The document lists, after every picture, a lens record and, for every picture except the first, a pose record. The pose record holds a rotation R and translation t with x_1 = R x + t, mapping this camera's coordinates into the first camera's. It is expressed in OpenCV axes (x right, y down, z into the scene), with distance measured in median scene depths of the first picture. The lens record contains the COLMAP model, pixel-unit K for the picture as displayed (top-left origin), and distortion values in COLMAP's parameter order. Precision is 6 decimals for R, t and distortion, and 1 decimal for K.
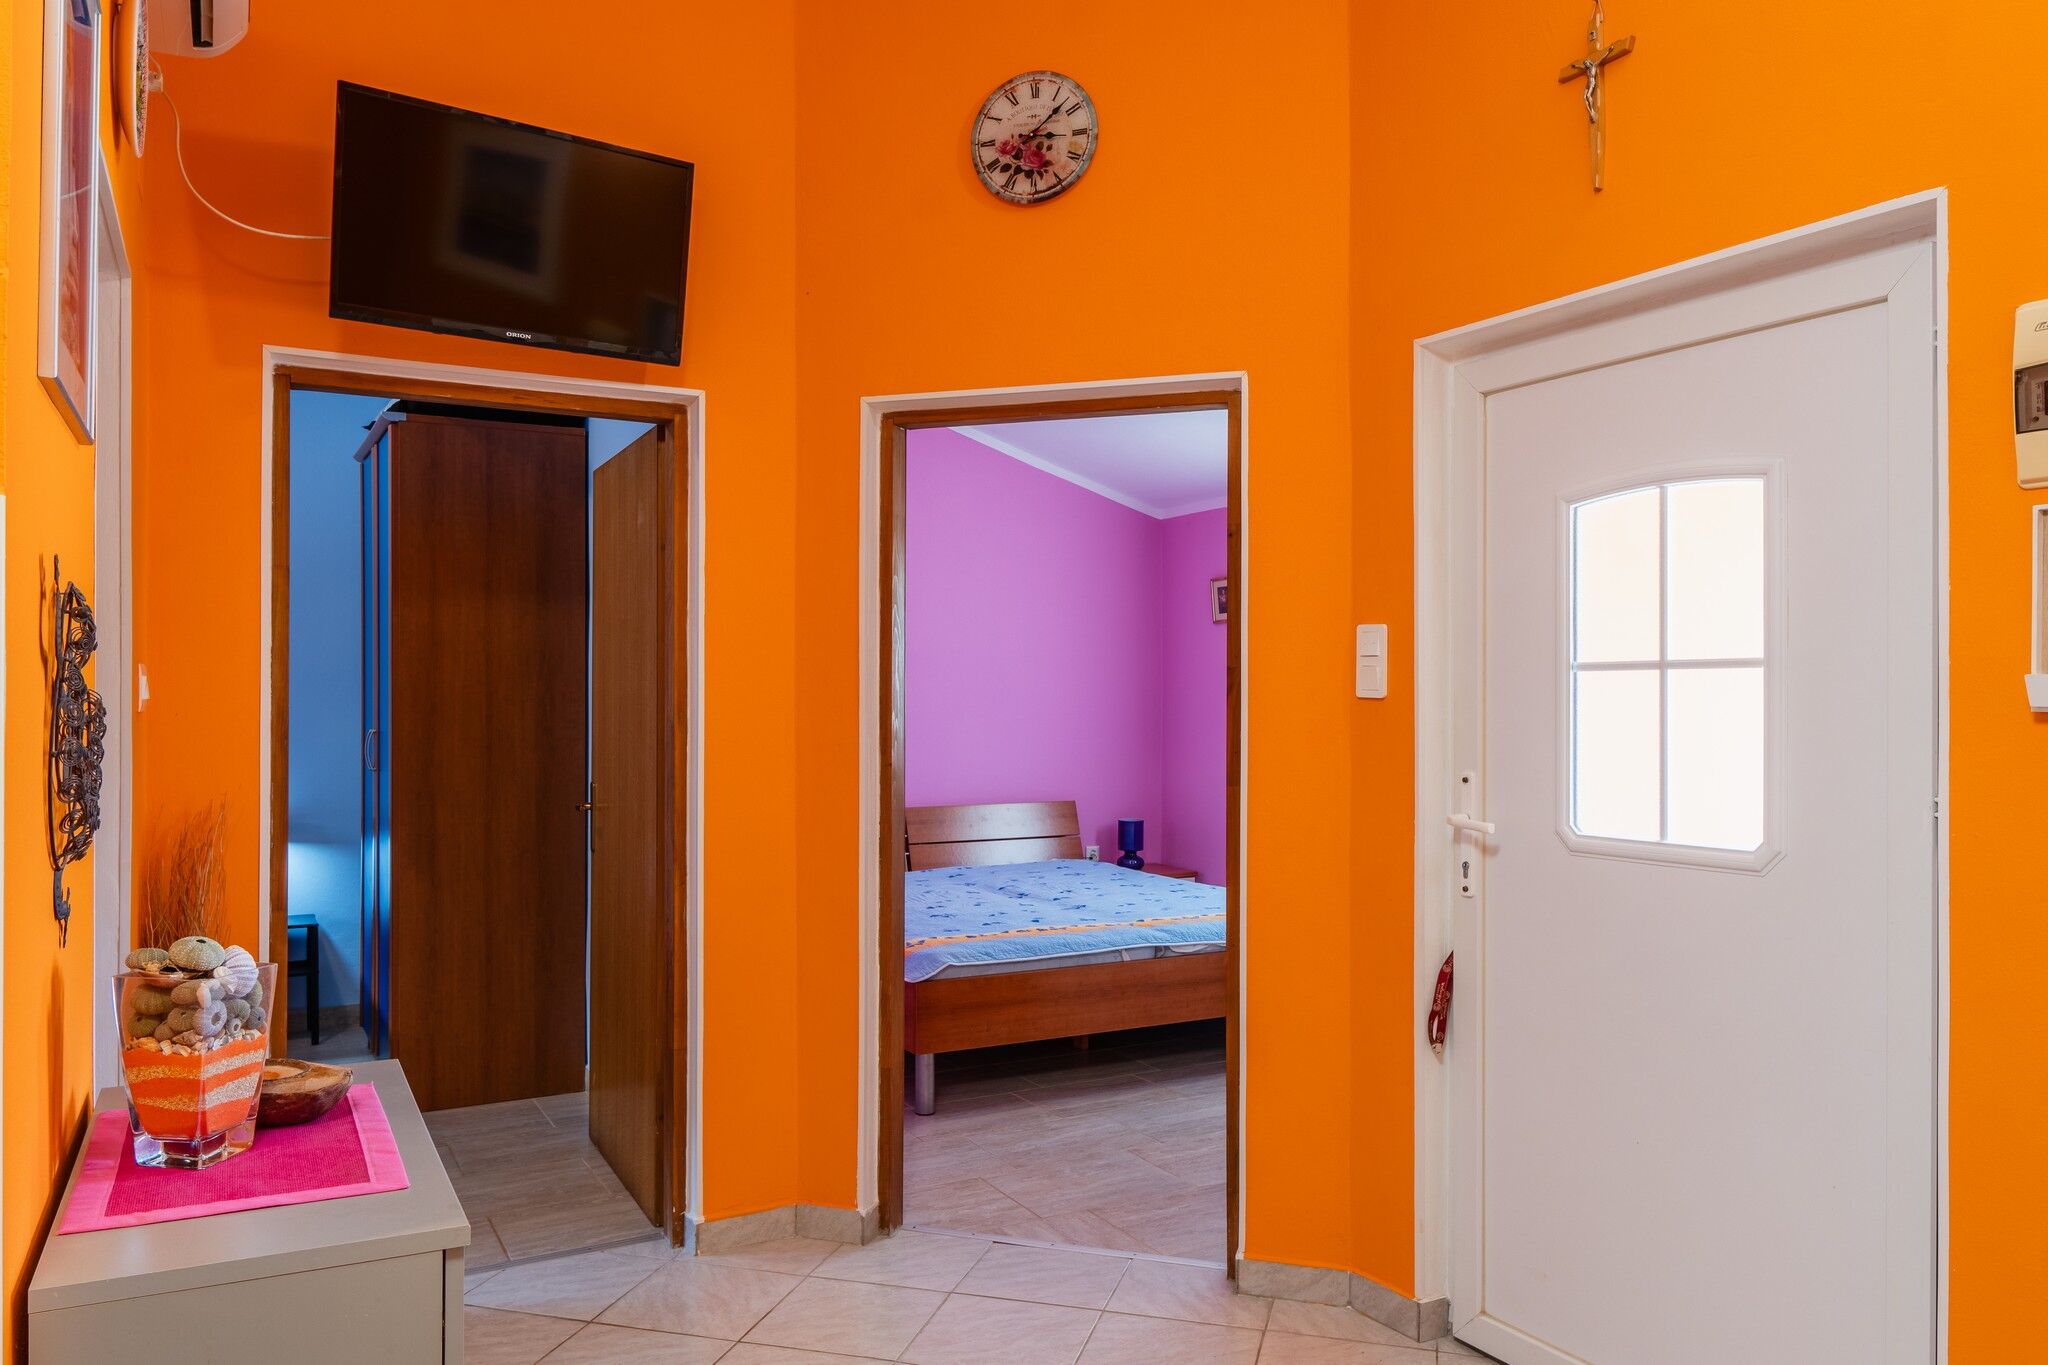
lens RADIAL K [[1440.9, 0, 955.7], [0, 1440.9, 674.3], [0, 0, 1]] dist [-0.002613, -0.005914]
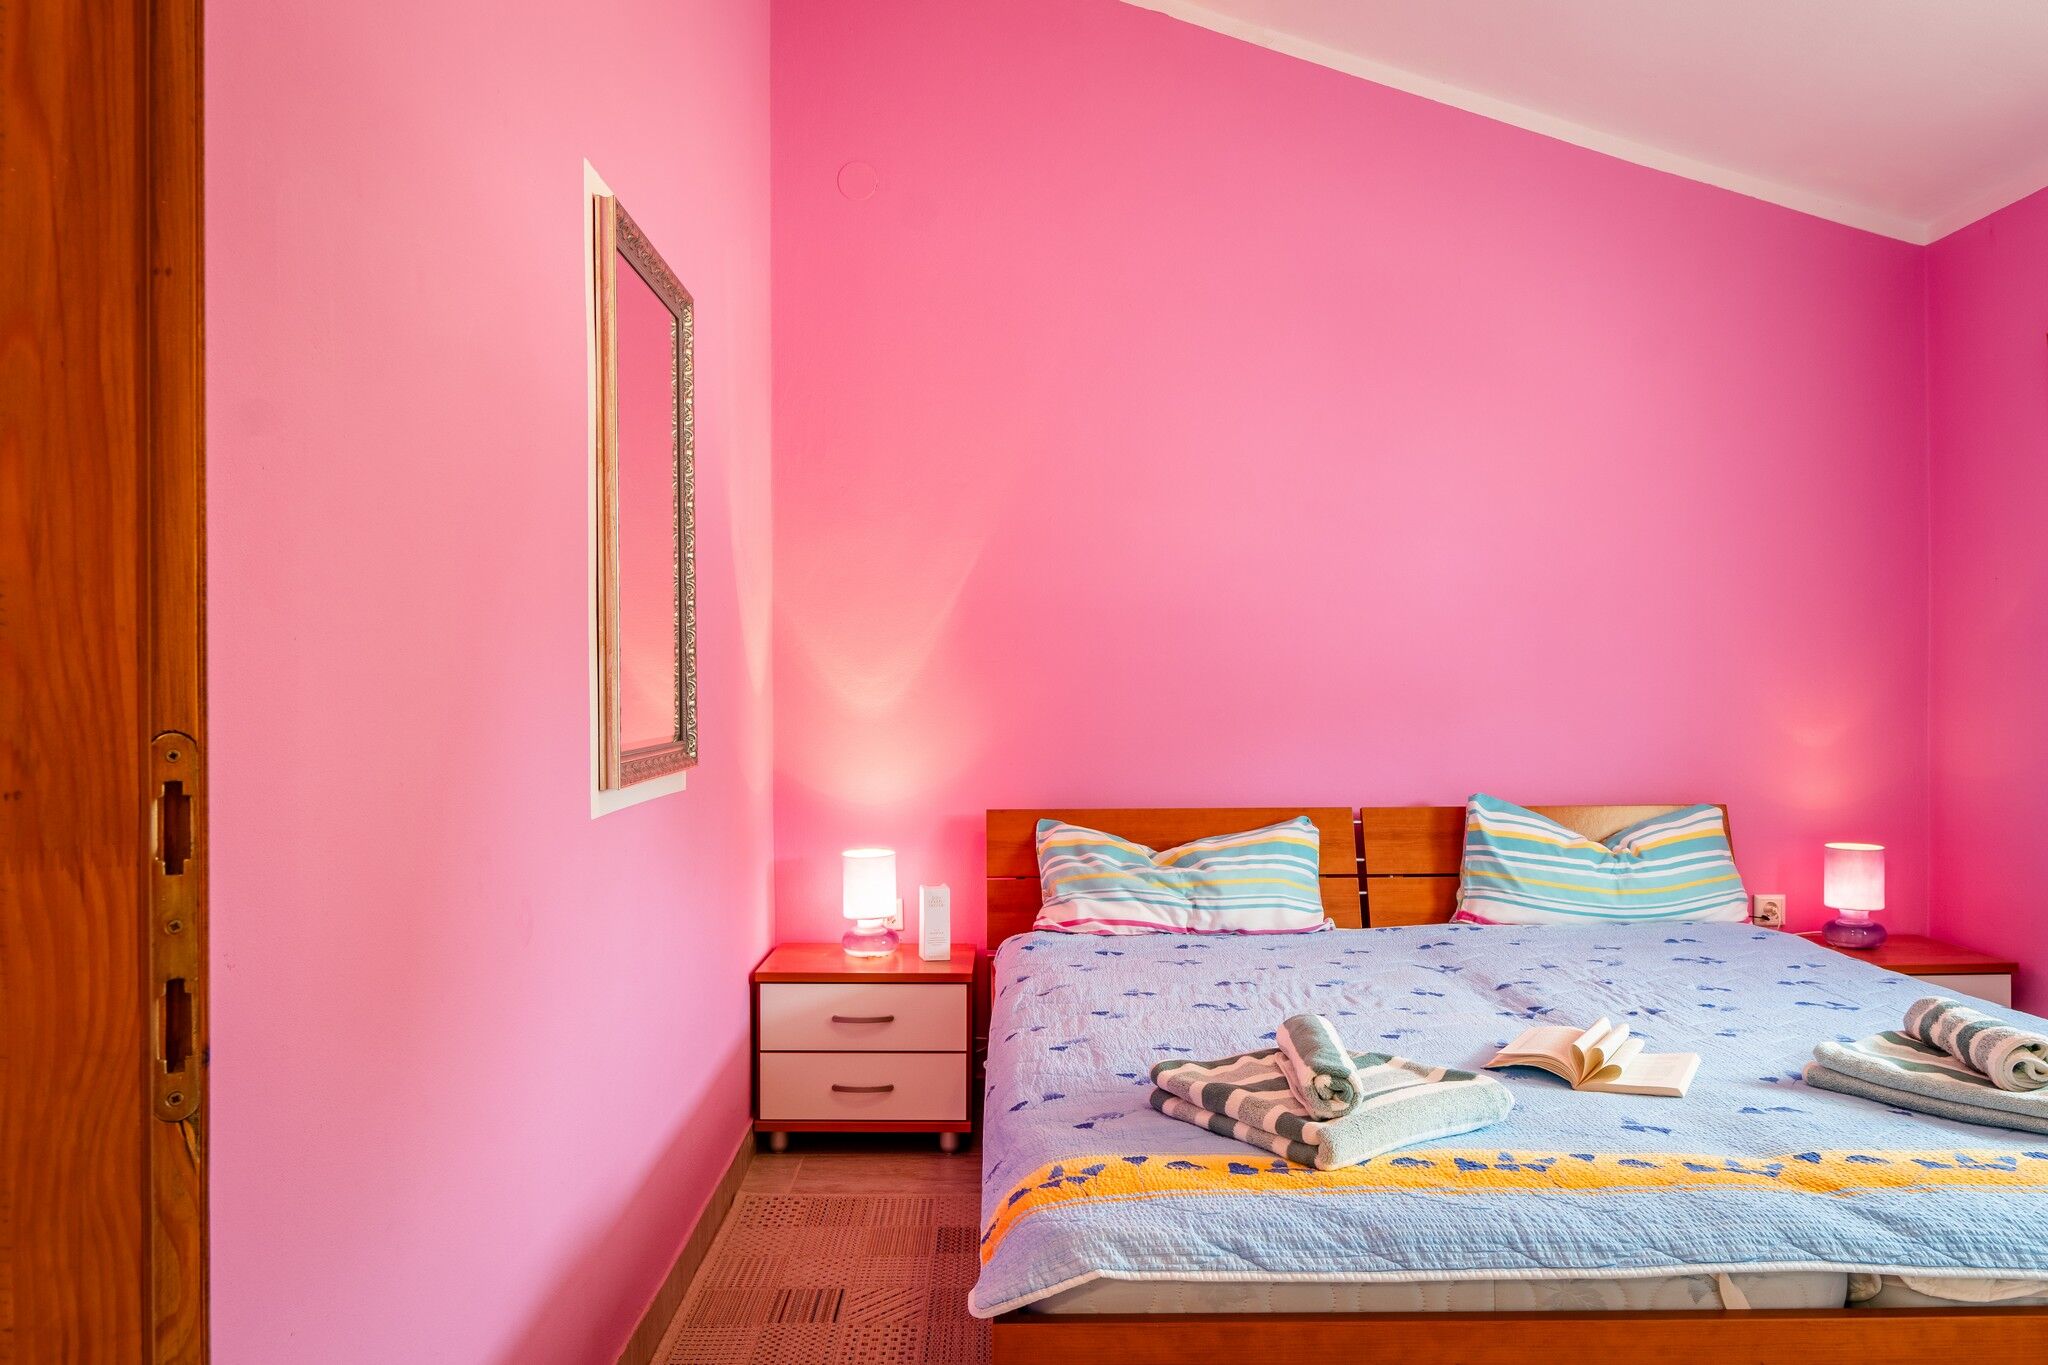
lens RADIAL K [[1420.6, 0, 1019.5], [0, 1420.6, 689.7], [0, 0, 1]] dist [0.004993, -0.006317]
pose [[0.900609, -0.008721, -0.434542, 0.167686], [0.013401, 0.999880, 0.007708, 0.088701], [0.434423, -0.012765, 0.900619, 0.967874]]
